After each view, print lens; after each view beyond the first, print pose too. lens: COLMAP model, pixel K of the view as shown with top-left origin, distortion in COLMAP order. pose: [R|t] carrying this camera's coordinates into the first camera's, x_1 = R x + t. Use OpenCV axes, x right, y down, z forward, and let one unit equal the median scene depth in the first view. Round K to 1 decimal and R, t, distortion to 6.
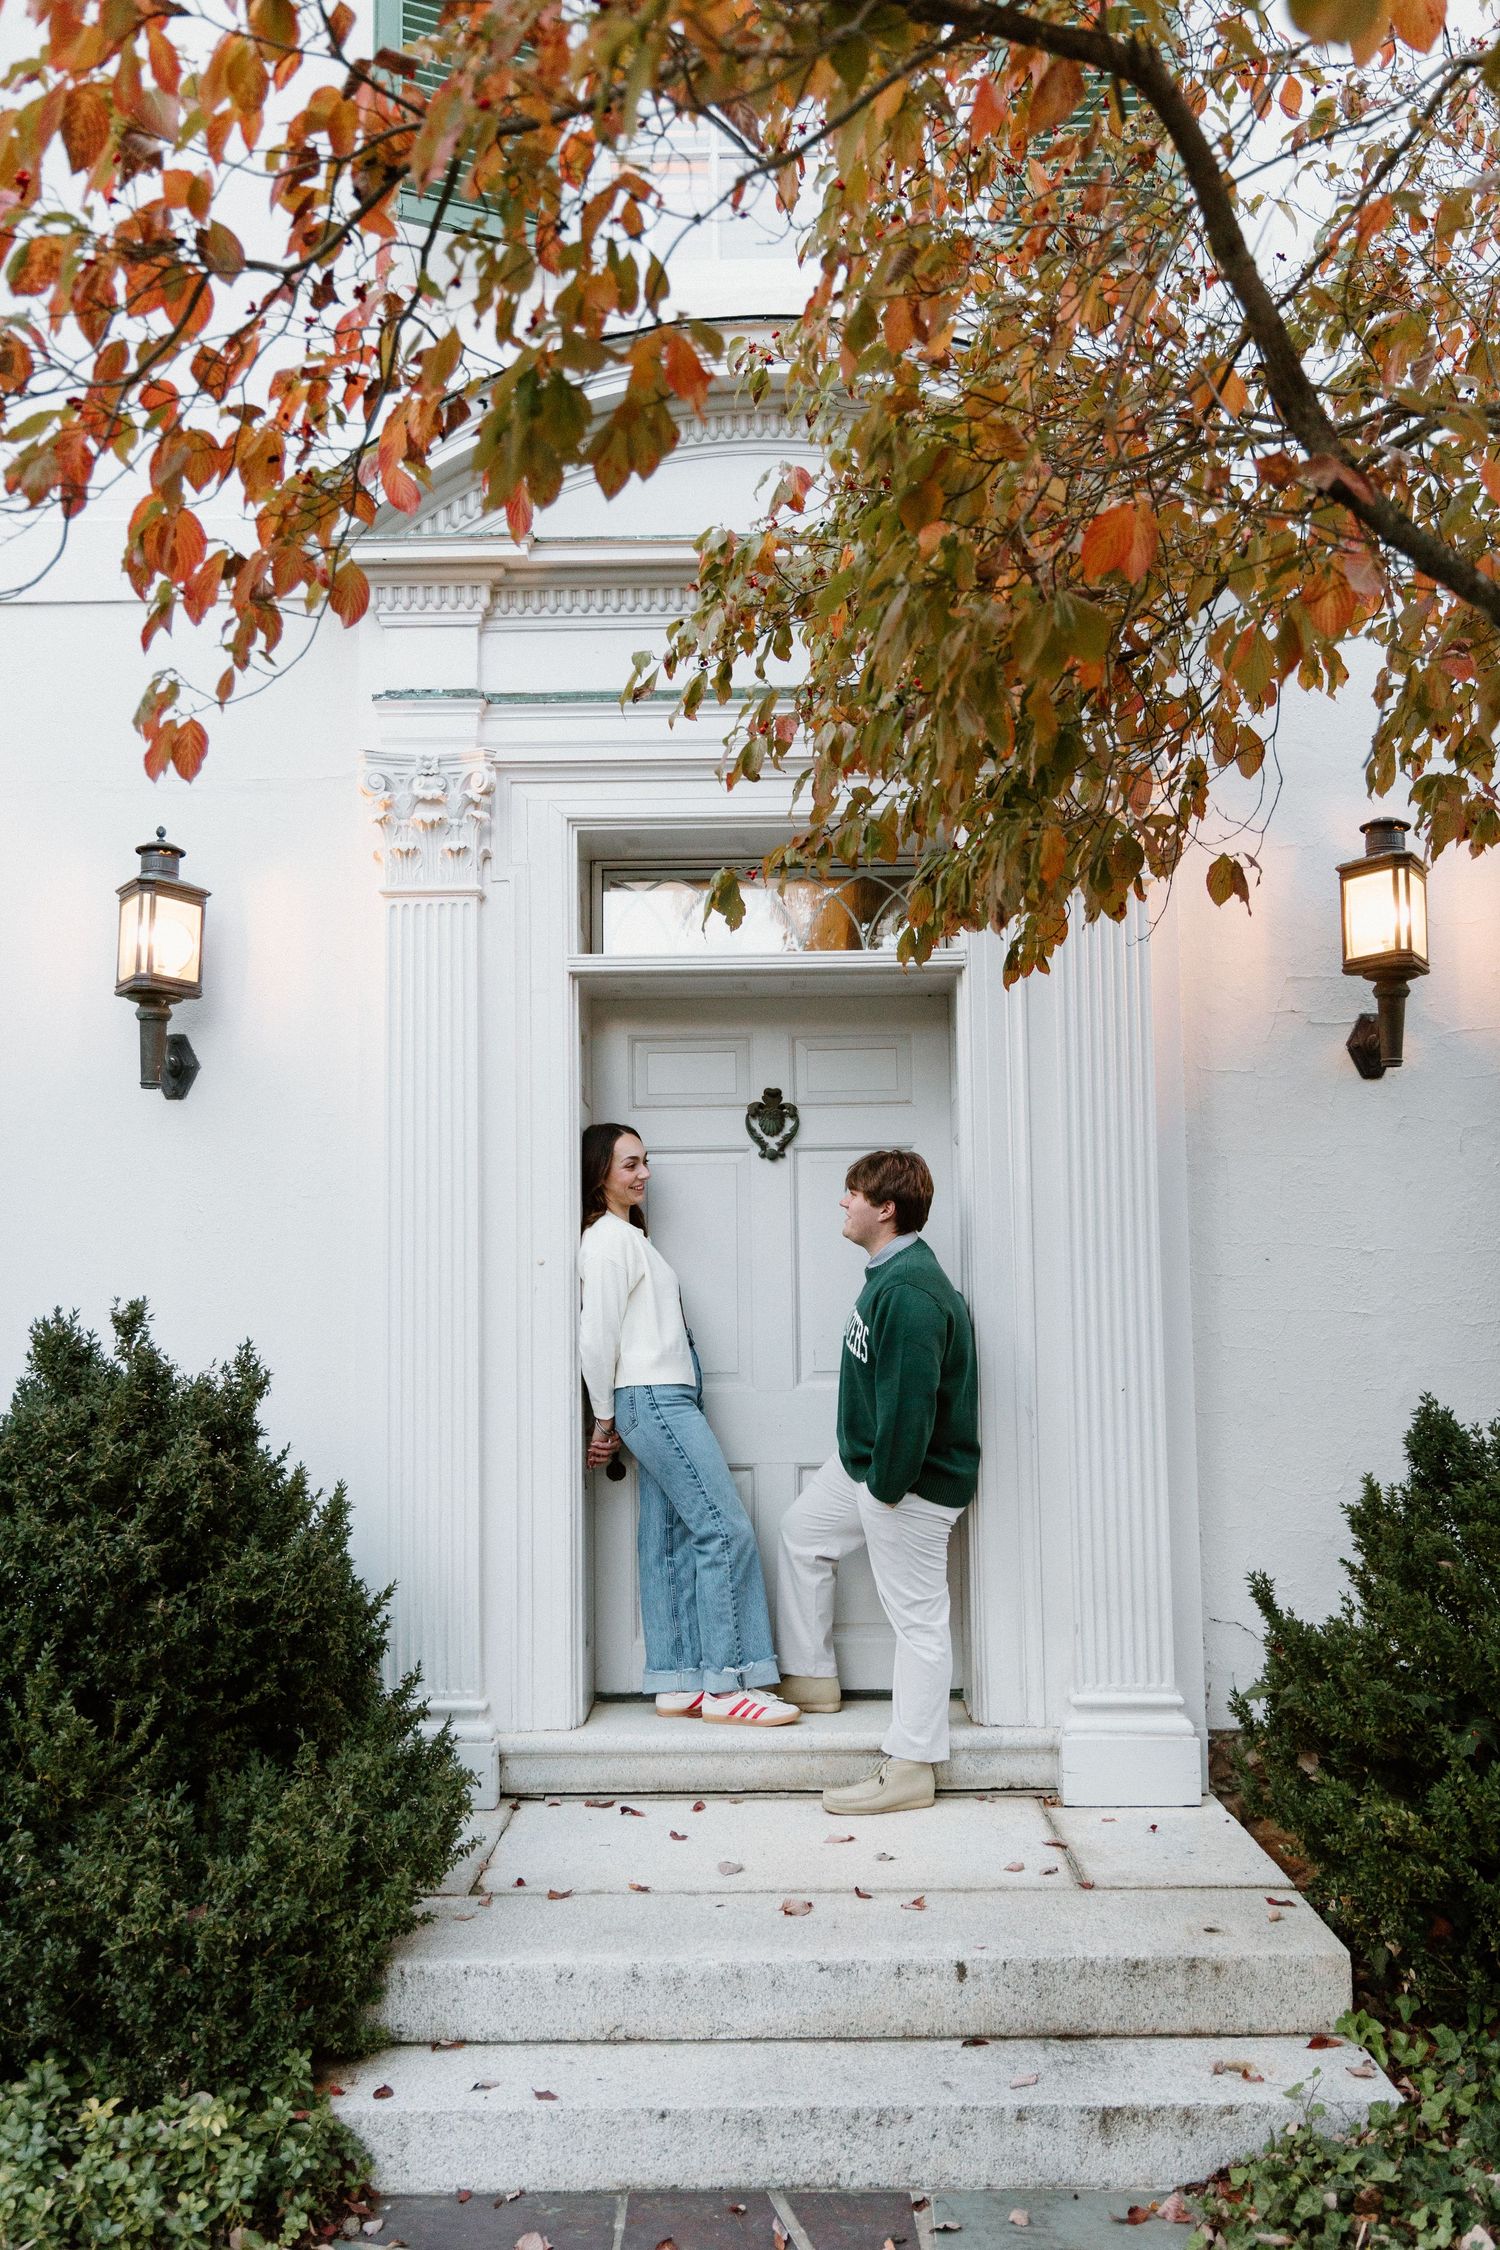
lens RADIAL K [[2103.2, 0, 749.2], [0, 2103.2, 1113.9], [0, 0, 1]] dist [0.005807, 0.000632]
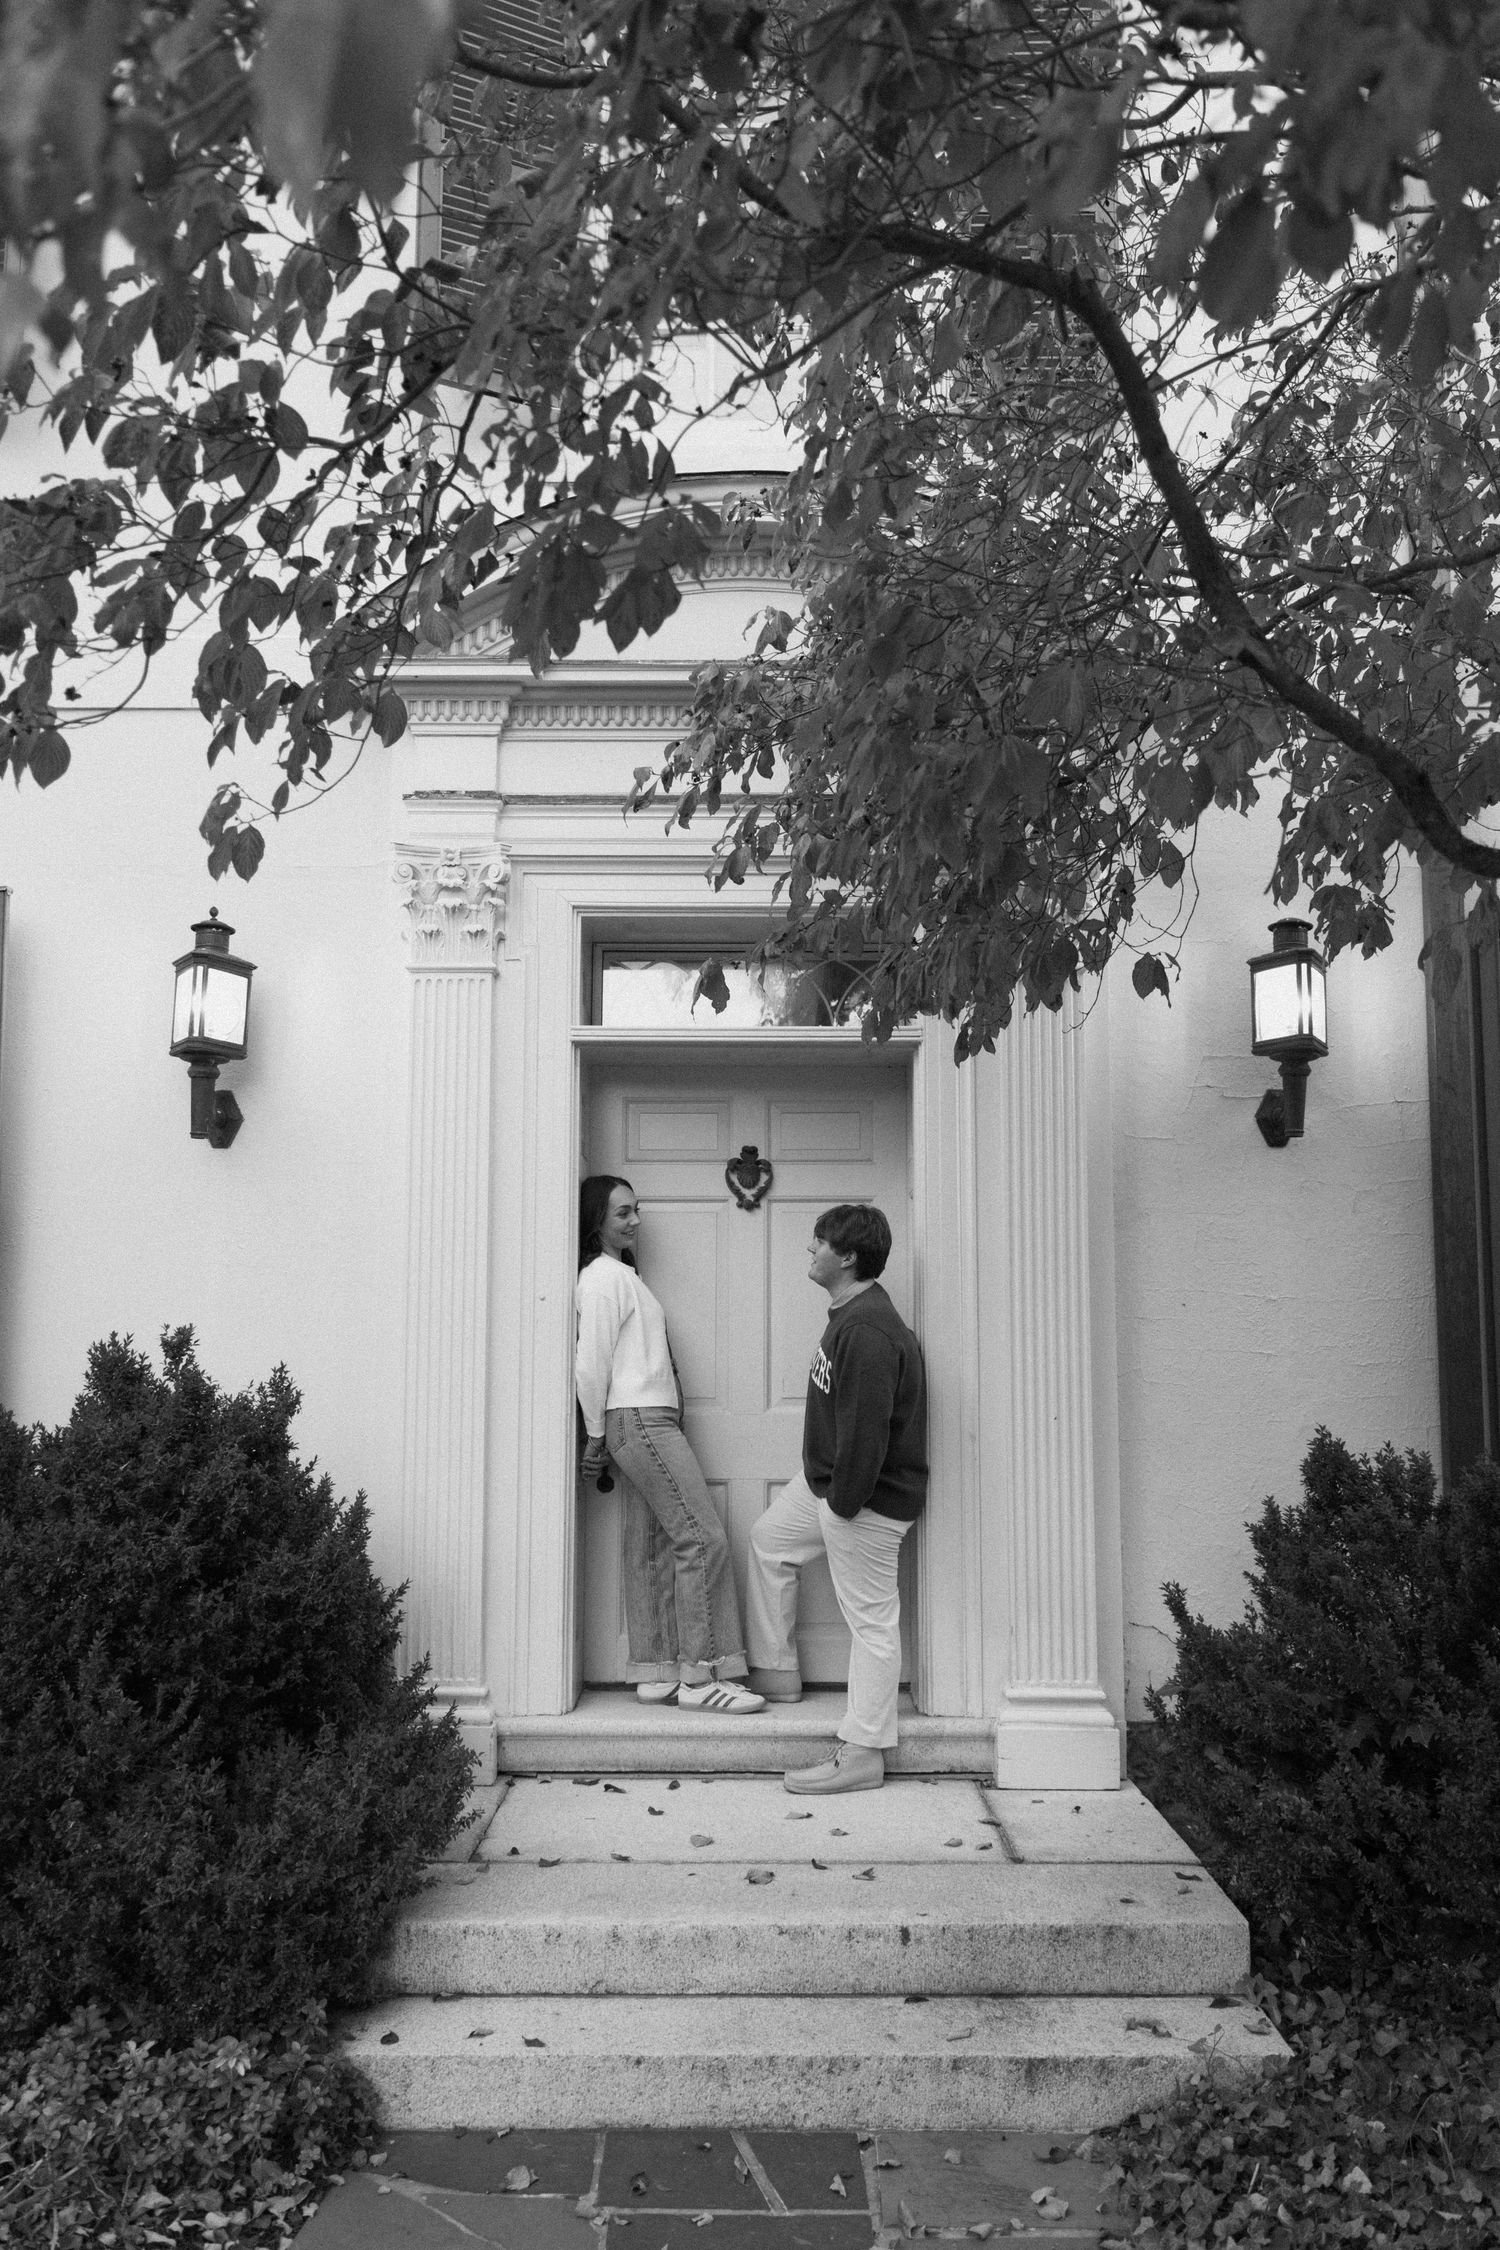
lens RADIAL K [[1875.2, 0, 750.4], [0, 1875.2, 1116.2], [0, 0, 1]] dist [0.000899, 0.002012]
pose [[0.999795, 0.016361, 0.011904, -0.001097], [-0.016072, 0.999583, -0.023981, -0.005354], [-0.012292, 0.023785, 0.999642, -0.012285]]
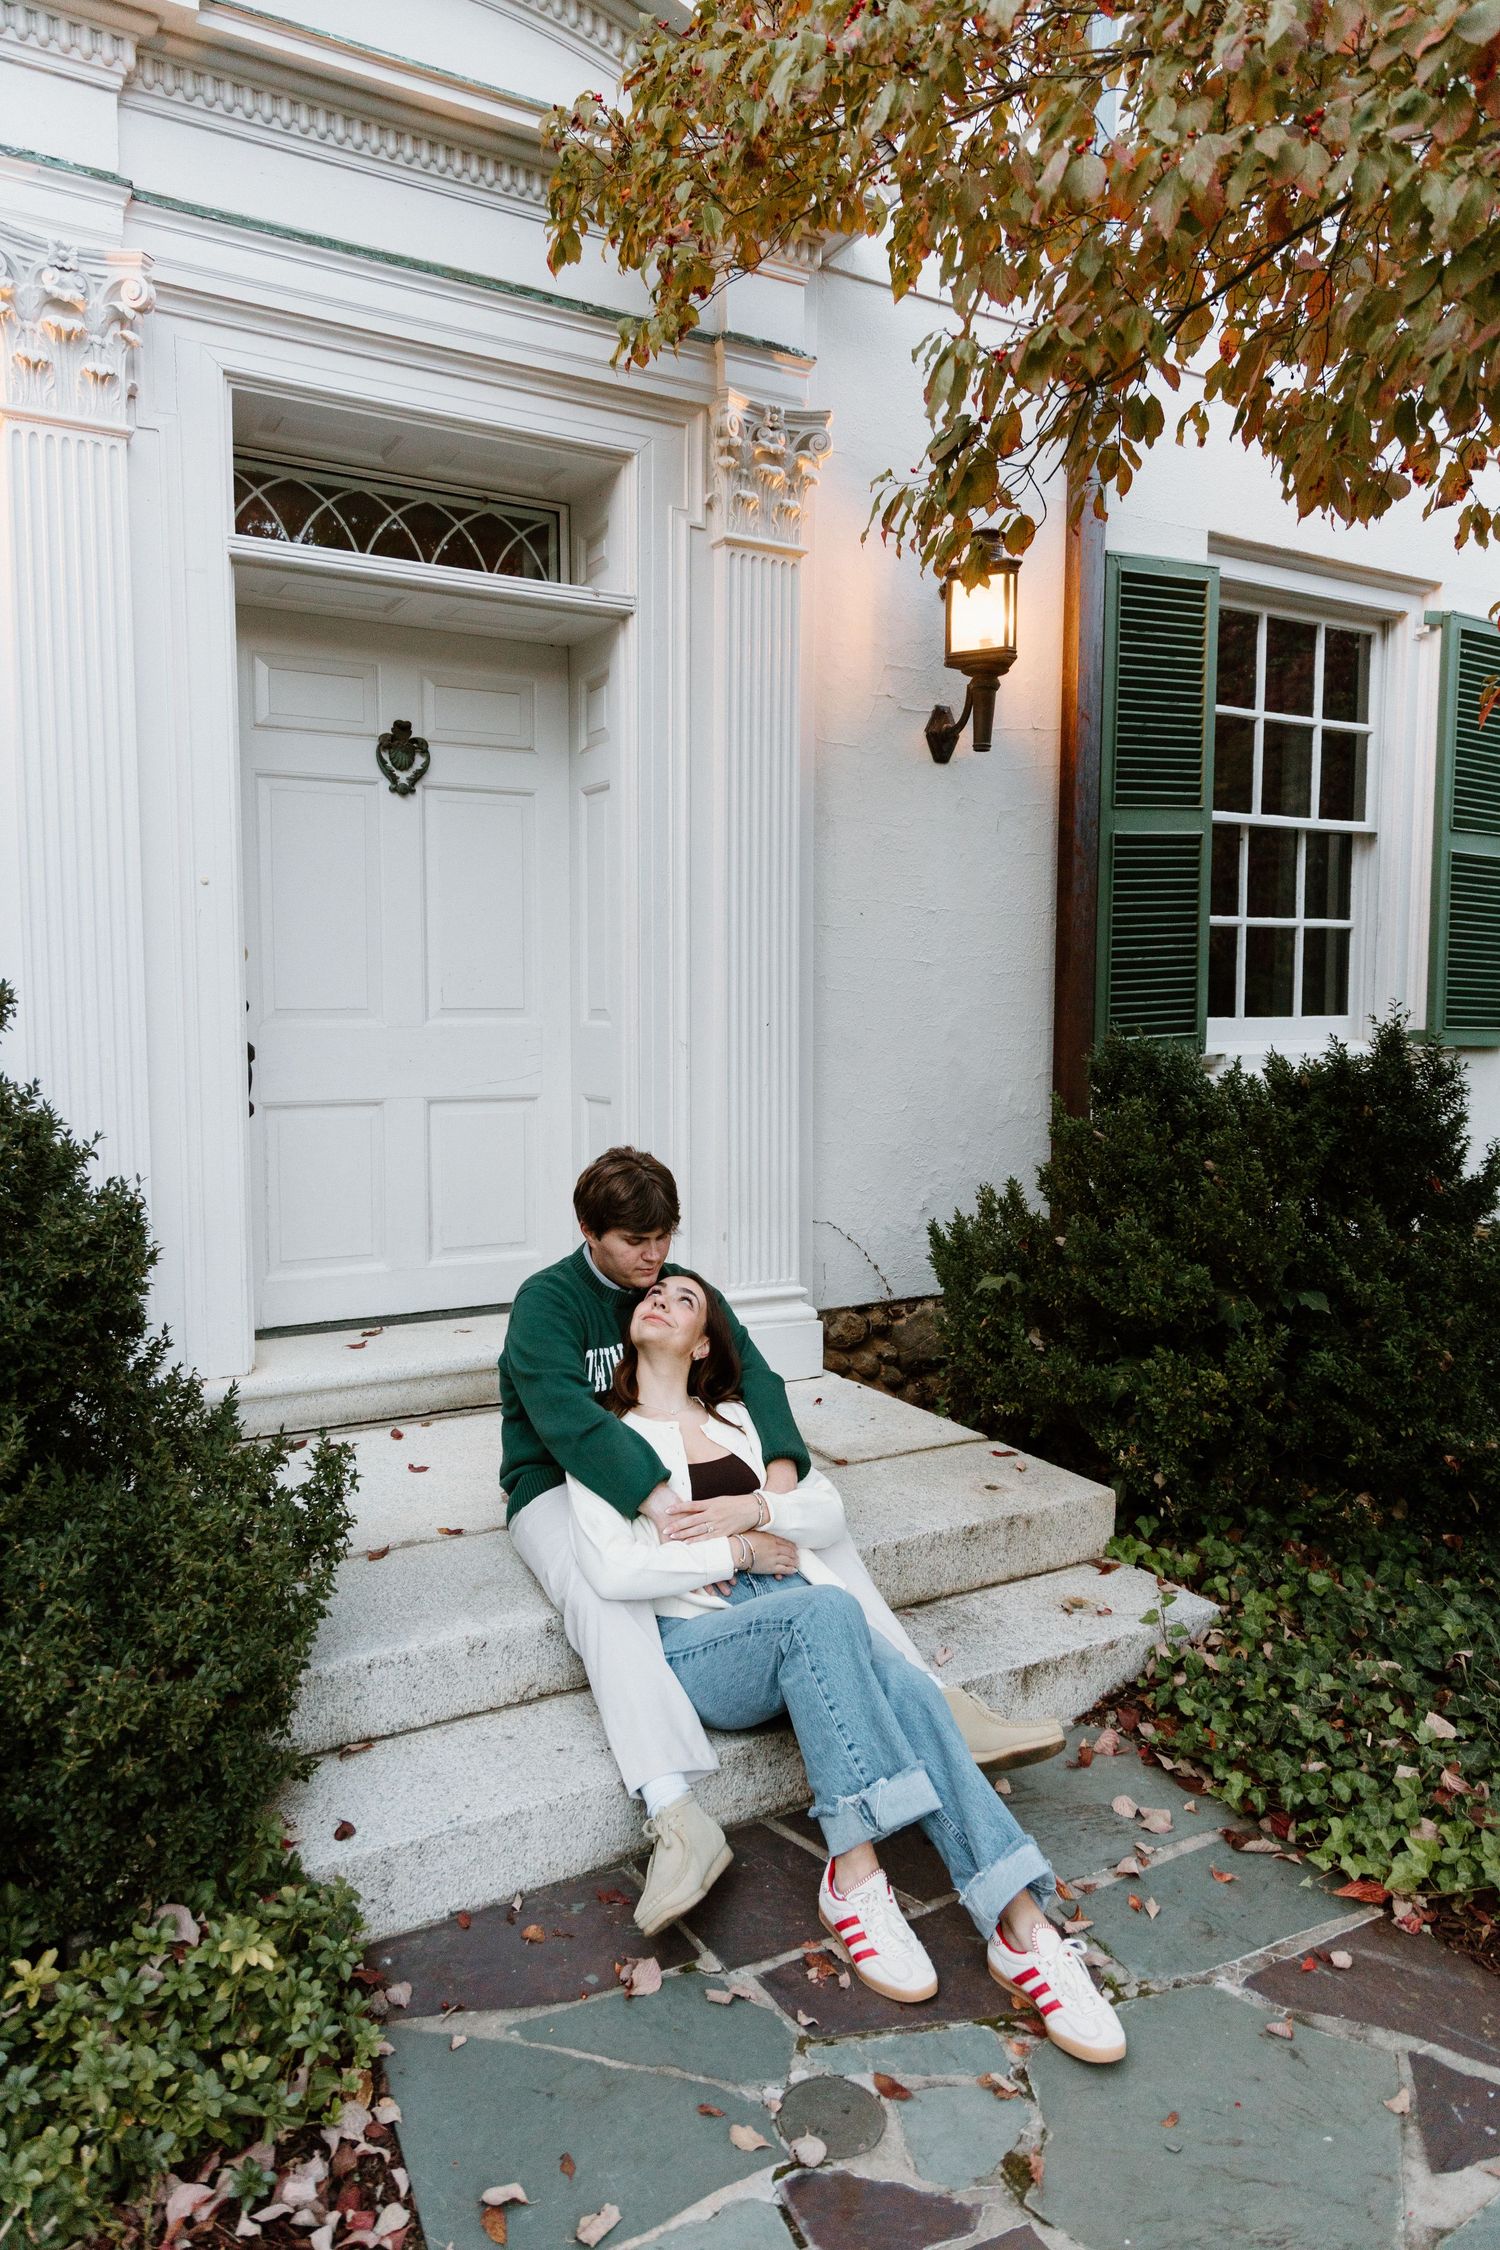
lens RADIAL K [[1502.4, 0, 744.8], [0, 1502.4, 1120.4], [0, 0, 1]] dist [0.004304, -0.000489]
pose [[0.856349, -0.026815, 0.515701, -0.286018], [-0.062803, 0.985830, 0.155548, 0.068556], [-0.512564, -0.165591, 0.842530, 0.386421]]
